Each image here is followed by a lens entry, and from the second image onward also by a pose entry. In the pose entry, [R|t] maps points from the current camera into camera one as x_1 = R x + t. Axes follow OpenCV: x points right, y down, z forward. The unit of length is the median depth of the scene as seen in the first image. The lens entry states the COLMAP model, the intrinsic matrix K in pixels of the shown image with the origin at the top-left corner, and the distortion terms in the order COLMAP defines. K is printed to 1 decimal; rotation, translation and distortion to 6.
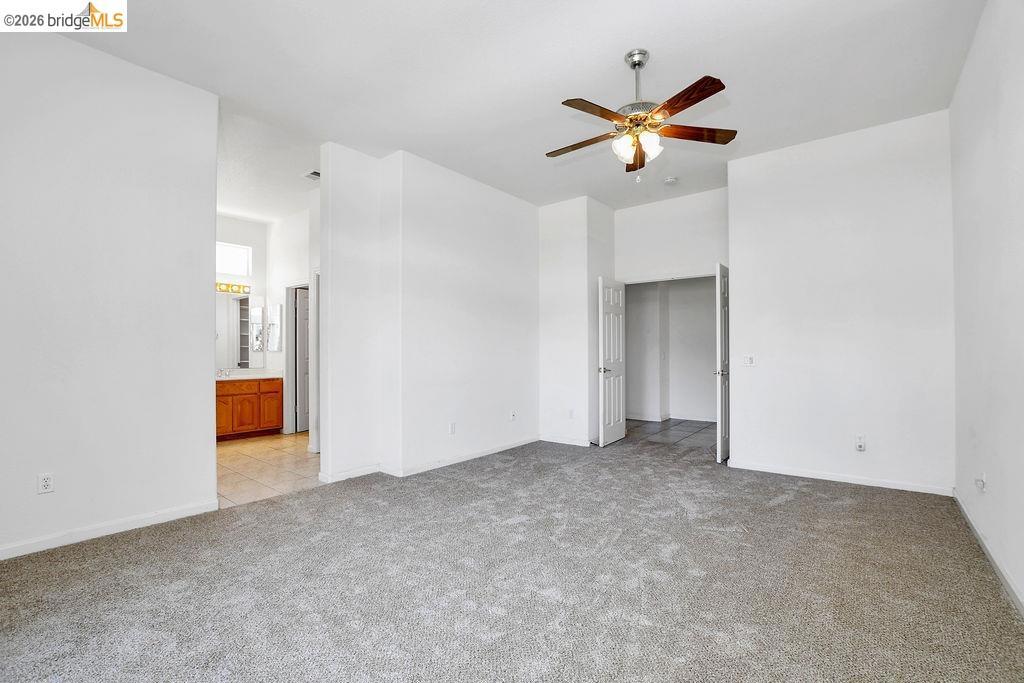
lens RADIAL K [[451.8, 0, 514.9], [0, 451.8, 348.0], [0, 0, 1]] dist [-0.027203, -0.000988]
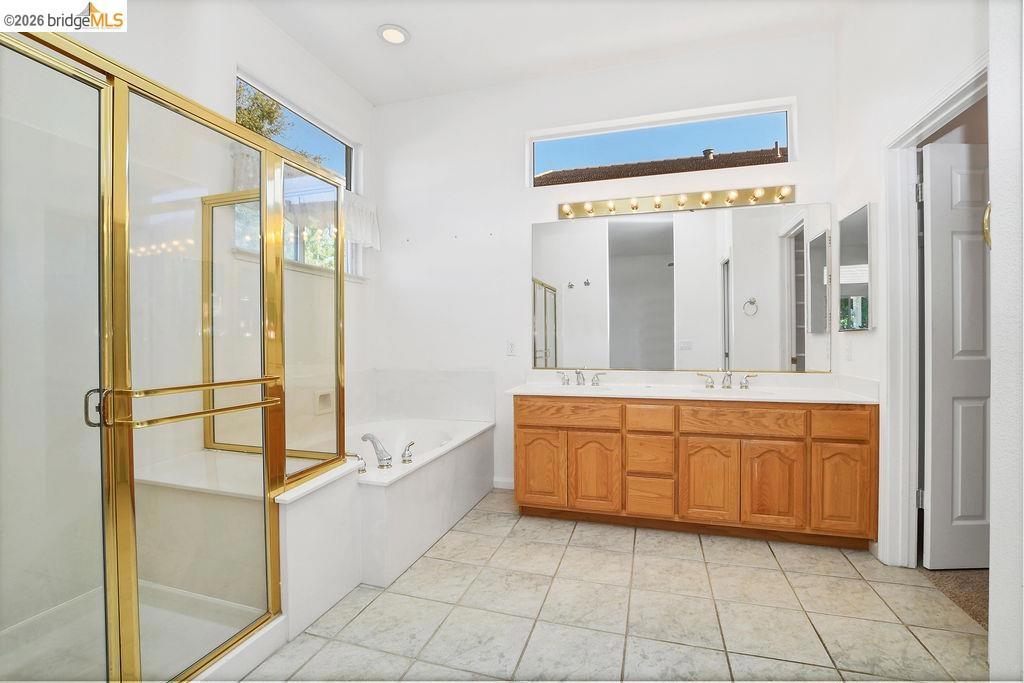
lens RADIAL K [[451.8, 0, 511.3], [0, 451.8, 344.8], [0, 0, 1]] dist [-0.027203, -0.000988]
pose [[0.352292, 0.005741, -0.935872, -0.297338], [0.009836, 0.999903, 0.009836, 0.012203], [0.935838, -0.012671, 0.352202, 0.617684]]
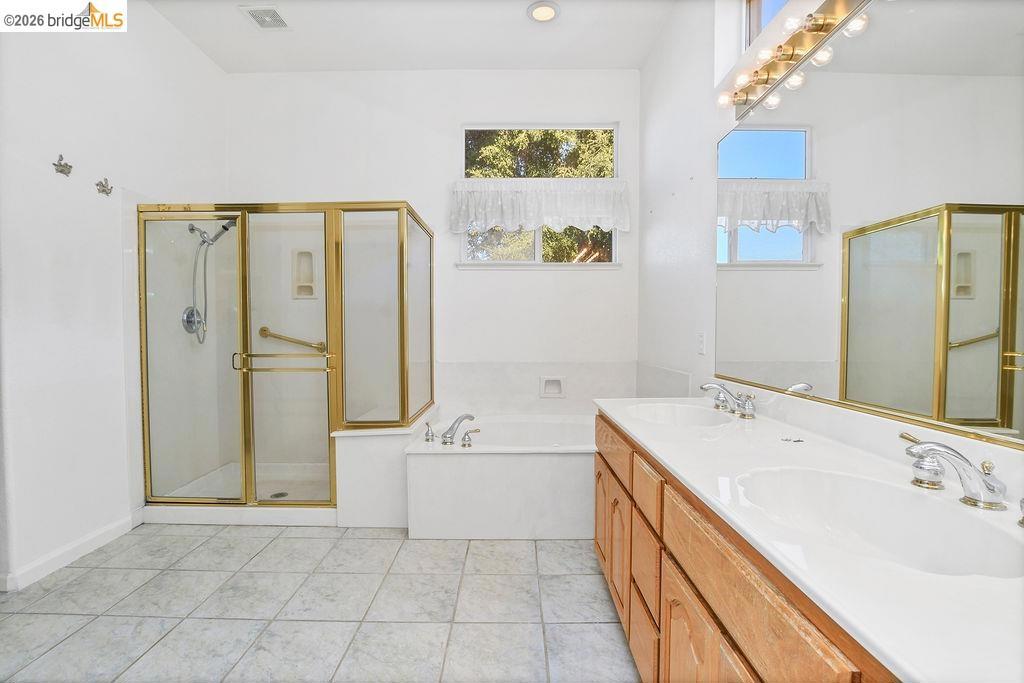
lens RADIAL K [[451.8, 0, 509.3], [0, 451.8, 342.9], [0, 0, 1]] dist [-0.027203, -0.000988]
pose [[-0.793185, 0.019343, -0.608673, -0.534150], [0.008806, 0.999755, 0.020296, 0.013746], [0.608917, 0.010738, -0.793161, 1.160428]]
